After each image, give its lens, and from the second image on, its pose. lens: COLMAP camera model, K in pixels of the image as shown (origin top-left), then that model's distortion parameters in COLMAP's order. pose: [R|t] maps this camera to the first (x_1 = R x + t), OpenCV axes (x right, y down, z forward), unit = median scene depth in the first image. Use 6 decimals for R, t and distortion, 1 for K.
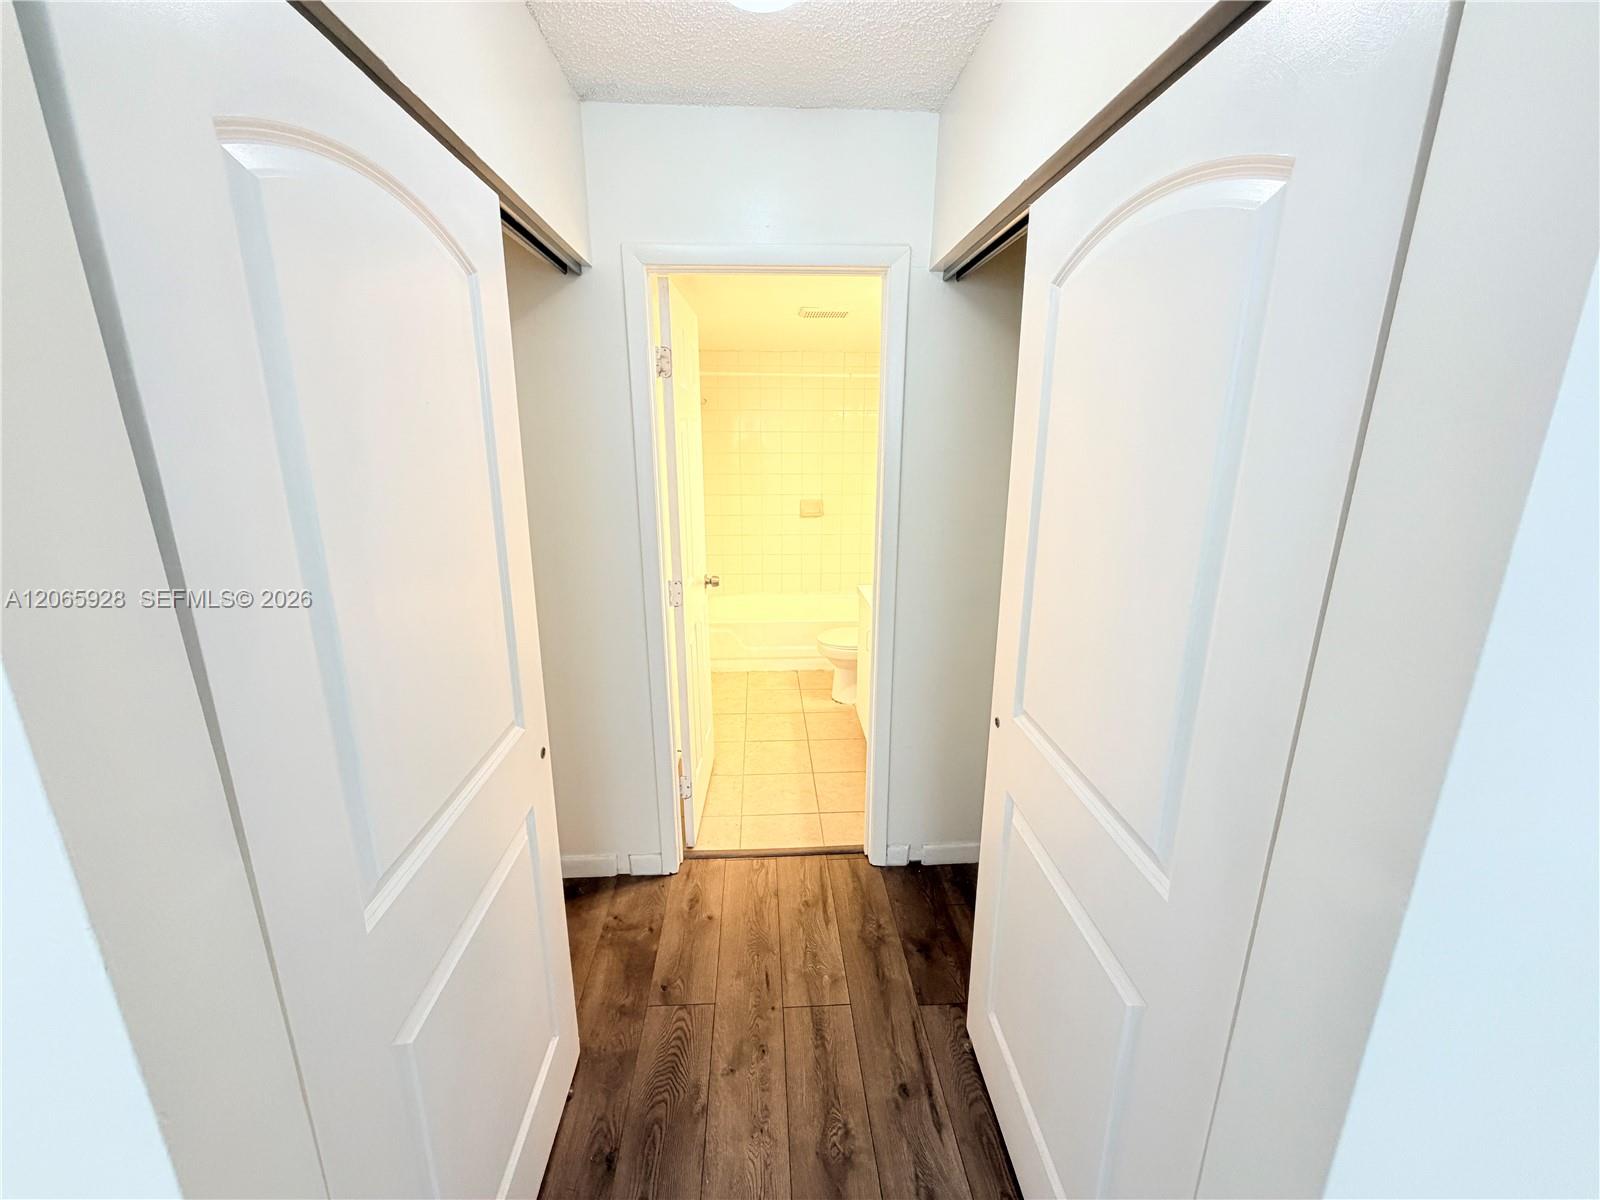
lens RADIAL K [[637.9, 0, 796.1], [0, 637.9, 592.7], [0, 0, 1]] dist [0.003961, -0.000866]
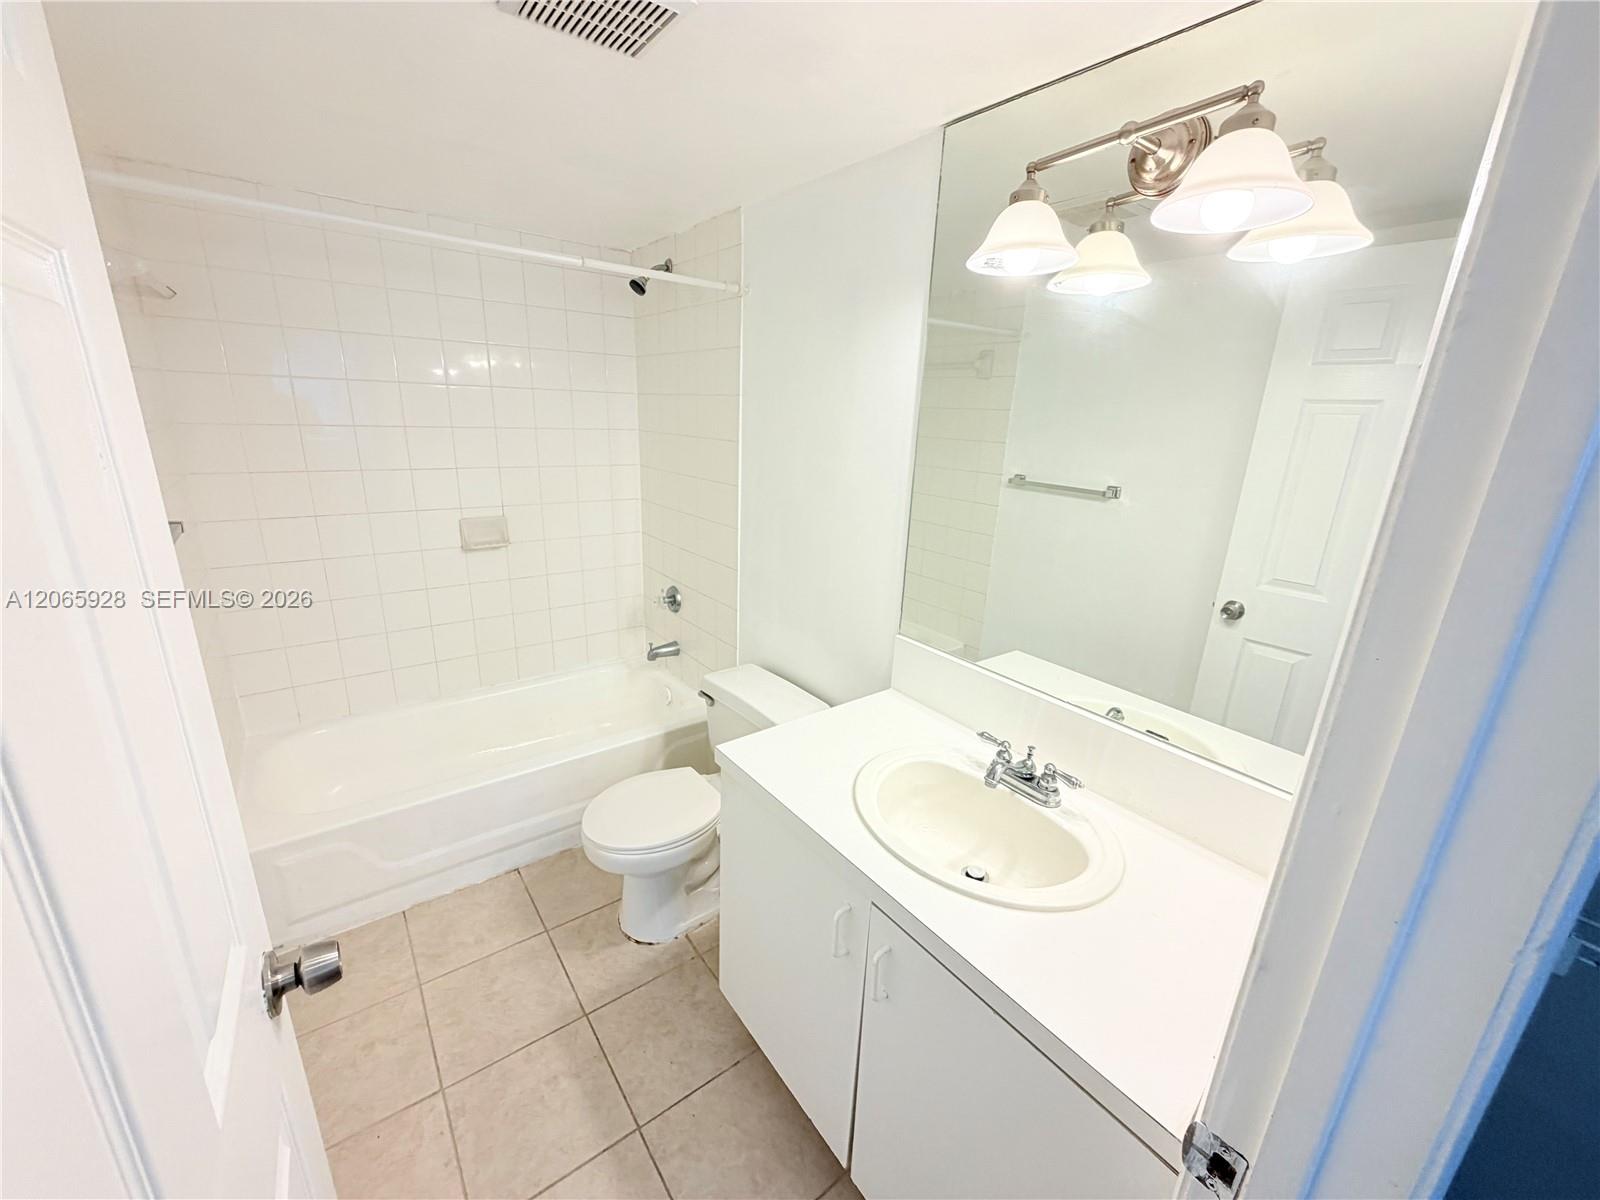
lens RADIAL K [[637.9, 0, 794.6], [0, 637.9, 602.5], [0, 0, 1]] dist [0.003961, -0.000866]
pose [[0.835918, -0.121358, 0.535270, -0.060254], [0.098727, 0.992588, 0.070863, -0.099910], [-0.539902, -0.006390, 0.841703, 0.468789]]
